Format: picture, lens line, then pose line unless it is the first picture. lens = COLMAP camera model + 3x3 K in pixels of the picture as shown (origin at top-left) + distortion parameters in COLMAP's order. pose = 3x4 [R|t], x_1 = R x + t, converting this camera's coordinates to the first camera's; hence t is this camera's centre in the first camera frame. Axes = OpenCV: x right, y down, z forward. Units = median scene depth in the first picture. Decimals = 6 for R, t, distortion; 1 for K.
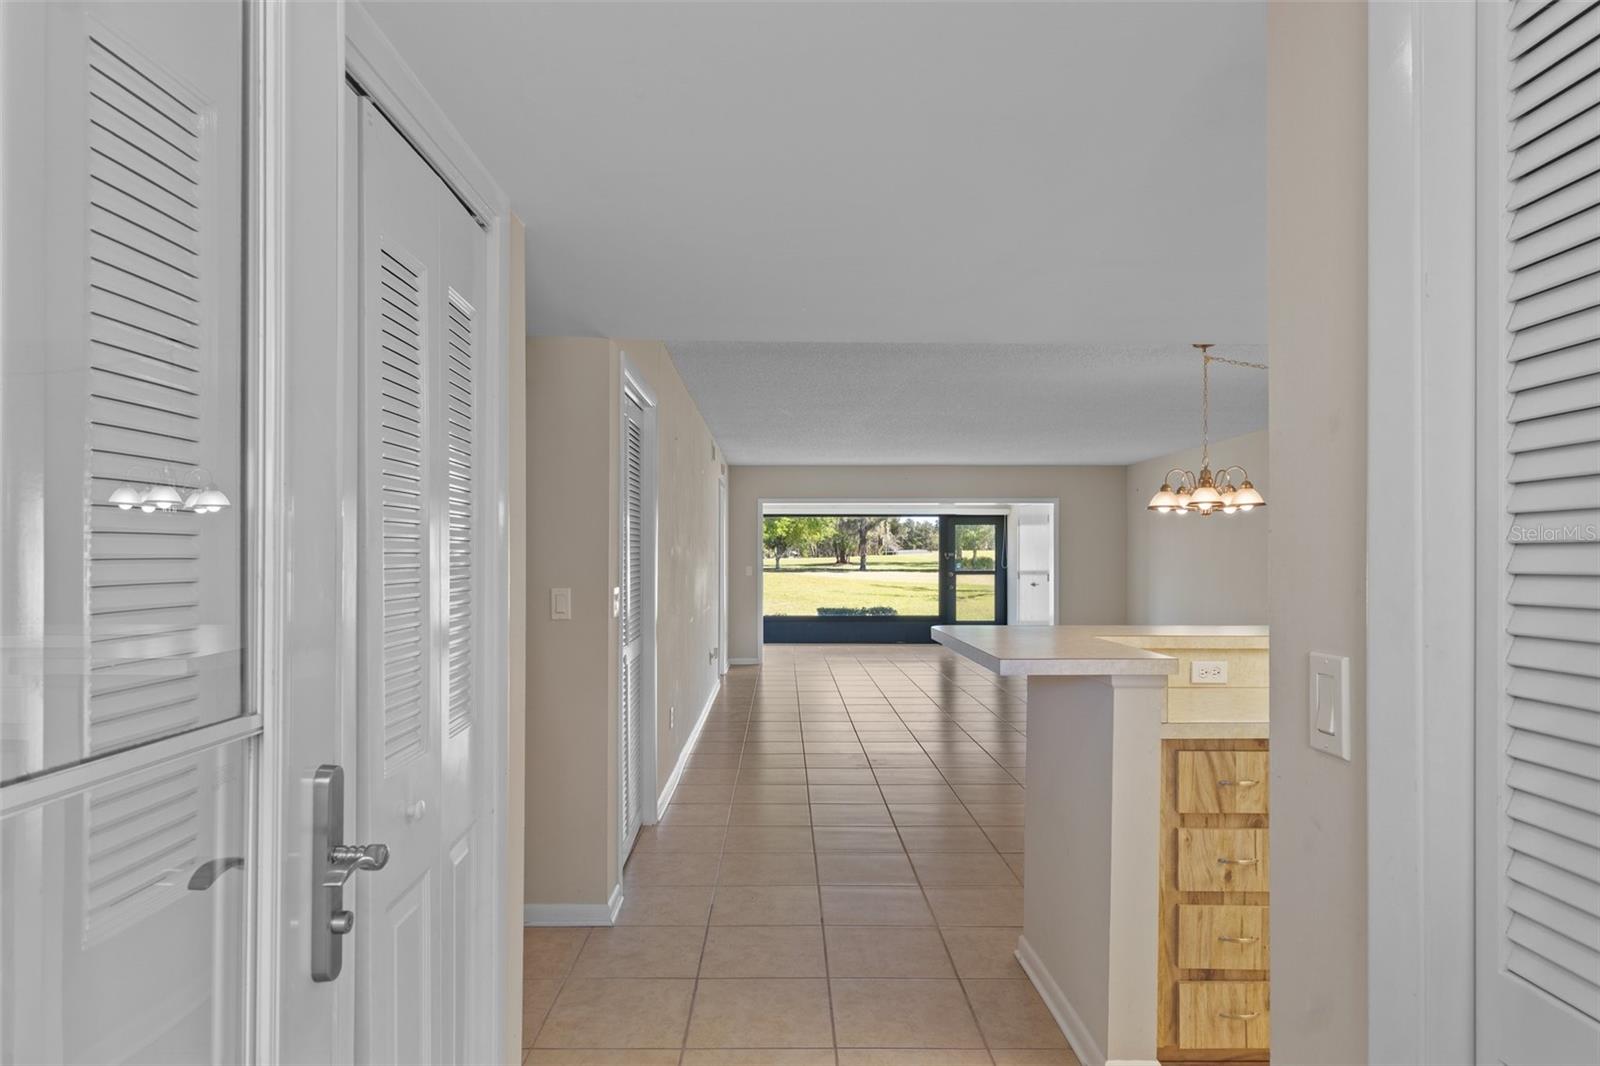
lens RADIAL K [[917.0, 0, 790.6], [0, 917.0, 549.7], [0, 0, 1]] dist [0.001350, 0.000297]
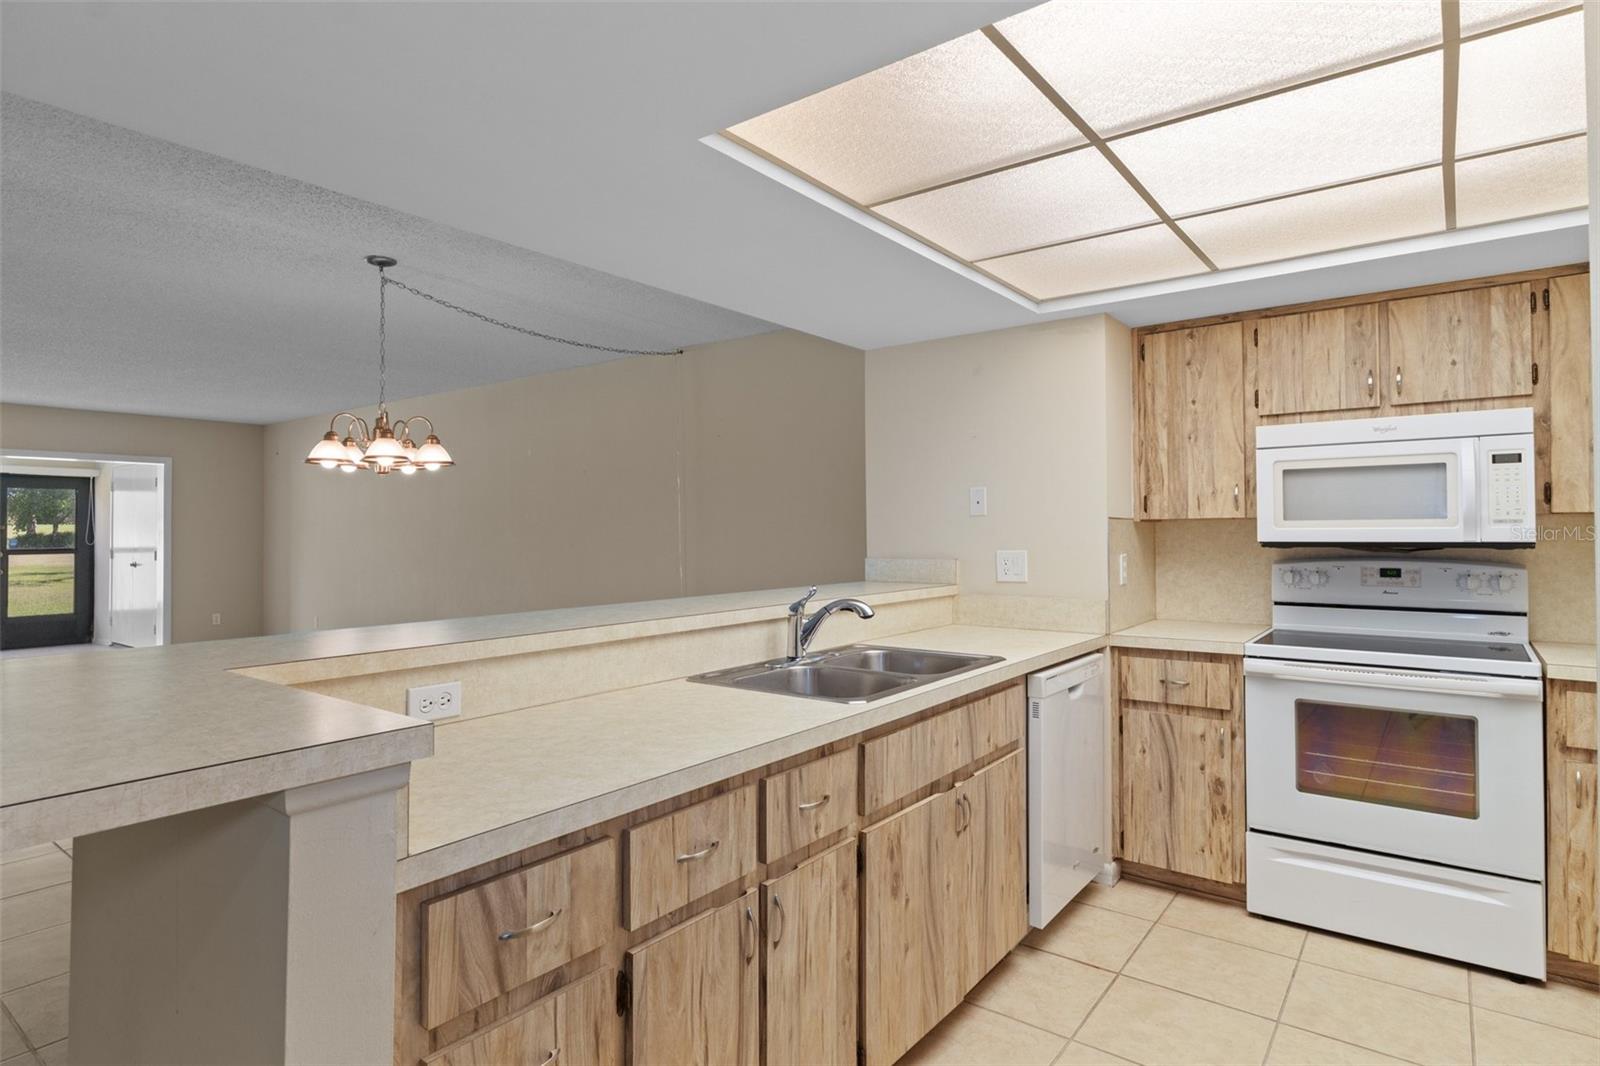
lens RADIAL K [[850.3, 0, 782.5], [0, 850.3, 518.6], [0, 0, 1]] dist [-0.002814, -0.000492]
pose [[0.617042, 0.007032, 0.786899, 0.028536], [-0.001771, 0.999970, -0.007547, 0.002147], [-0.786928, 0.003263, 0.617036, 0.090340]]
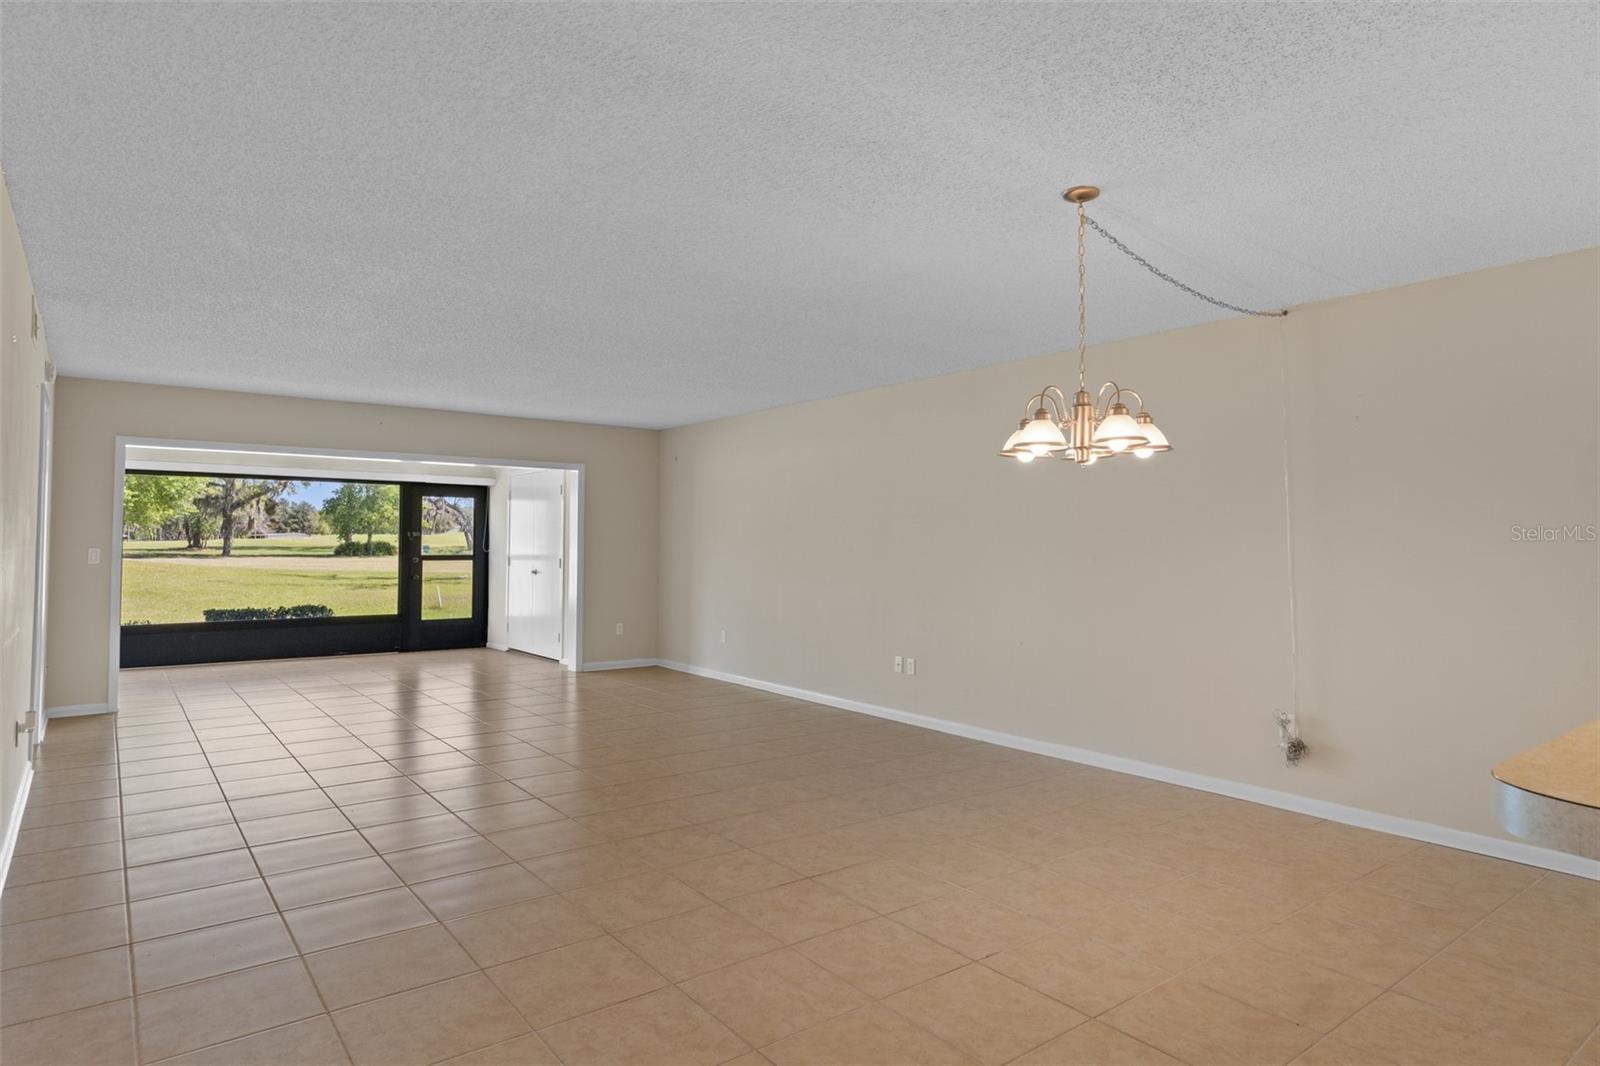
lens RADIAL K [[900.4, 0, 784.0], [0, 900.4, 518.8], [0, 0, 1]] dist [0.000932, 0.000089]
pose [[0.802563, 0.021446, 0.596182, -0.027428], [-0.010584, 0.999708, -0.021713, 0.005533], [-0.596474, 0.011116, 0.802556, 0.211796]]
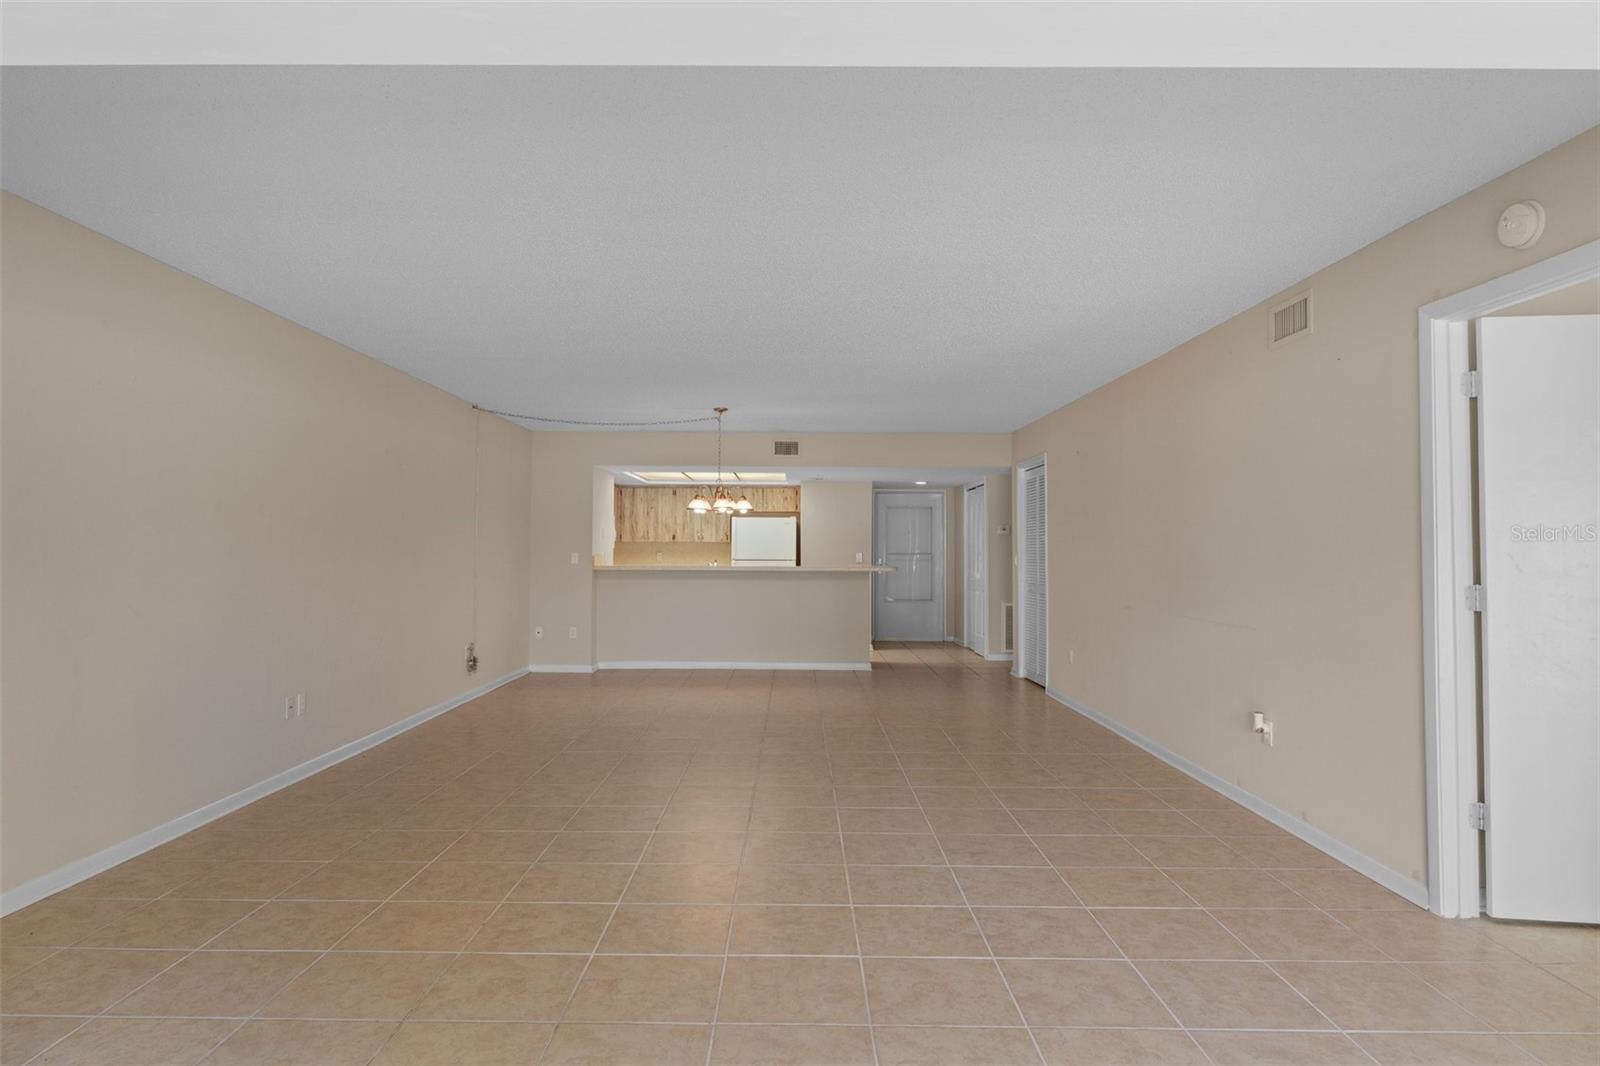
lens RADIAL K [[921.7, 0, 793.8], [0, 921.7, 515.7], [0, 0, 1]] dist [-0.005440, 0.001065]
pose [[-0.999952, -0.006162, 0.007642, 0.104263], [-0.006495, 0.998997, -0.044312, 0.011827], [-0.007362, -0.044359, -0.998989, 0.886304]]
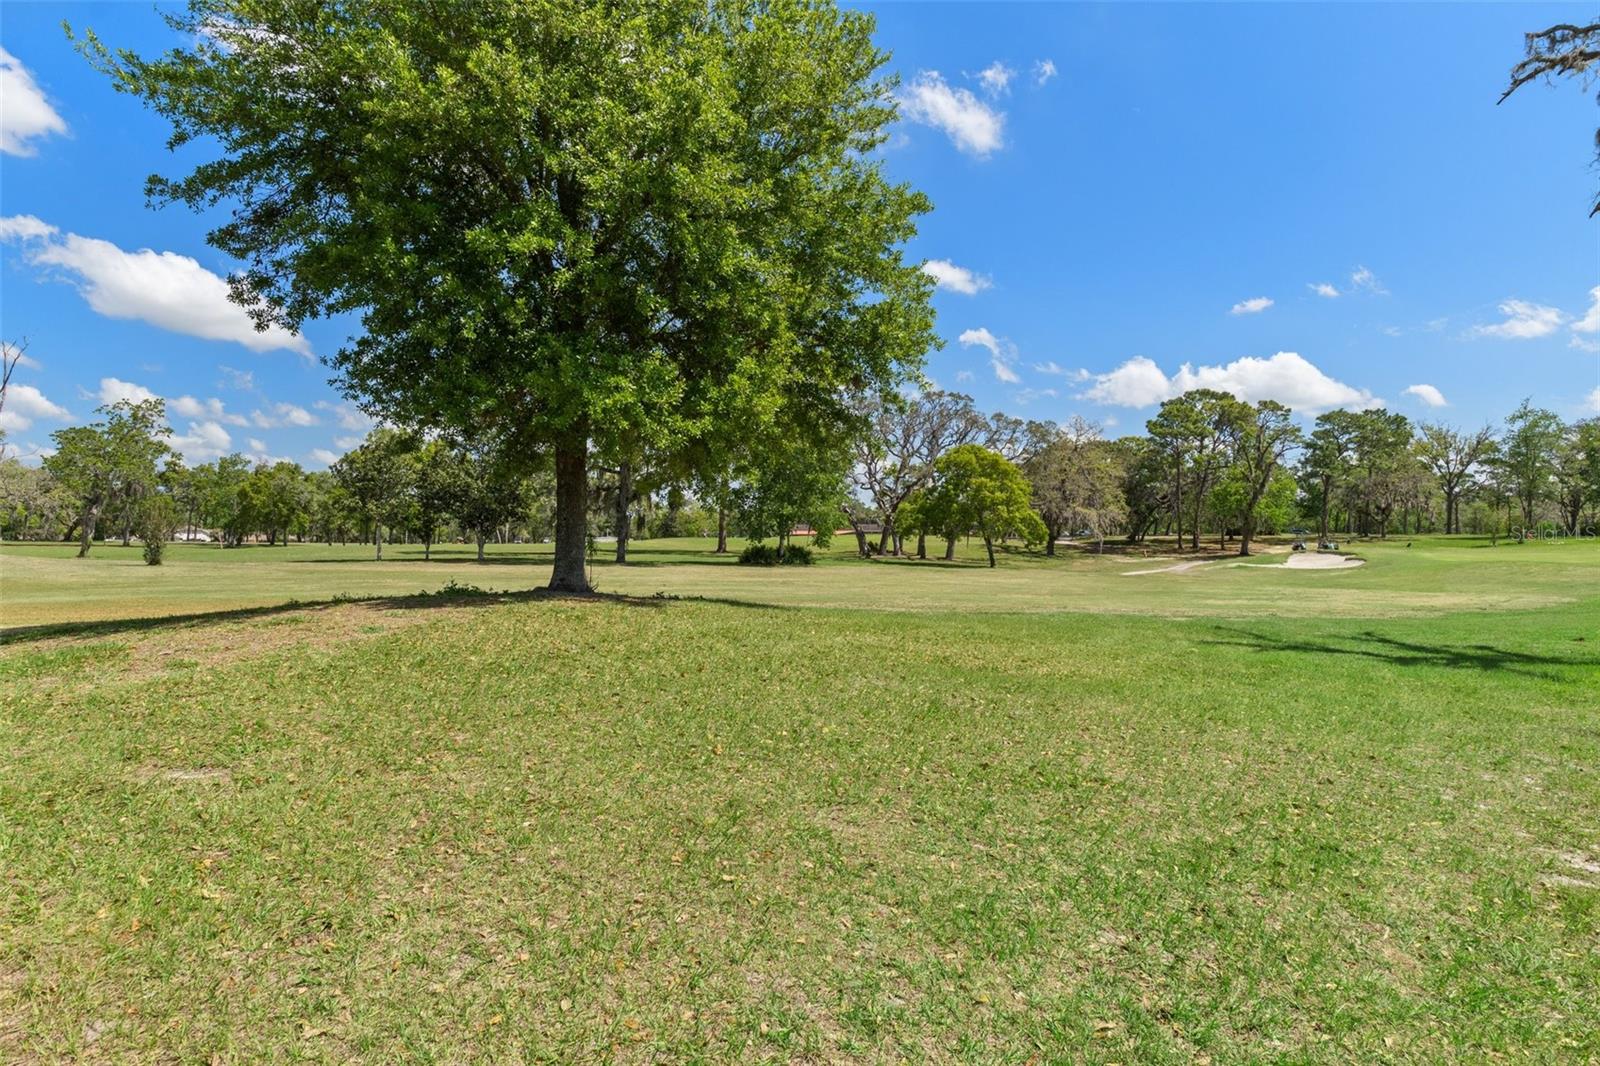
lens RADIAL K [[900.4, 0, 784.0], [0, 900.4, 518.8], [0, 0, 1]] dist [0.000932, 0.000089]
pose [[0.938373, 0.024006, 0.344790, -0.239076], [-0.016345, 0.999551, -0.025110, 0.035255], [-0.345238, 0.017927, 0.938344, 2.653796]]
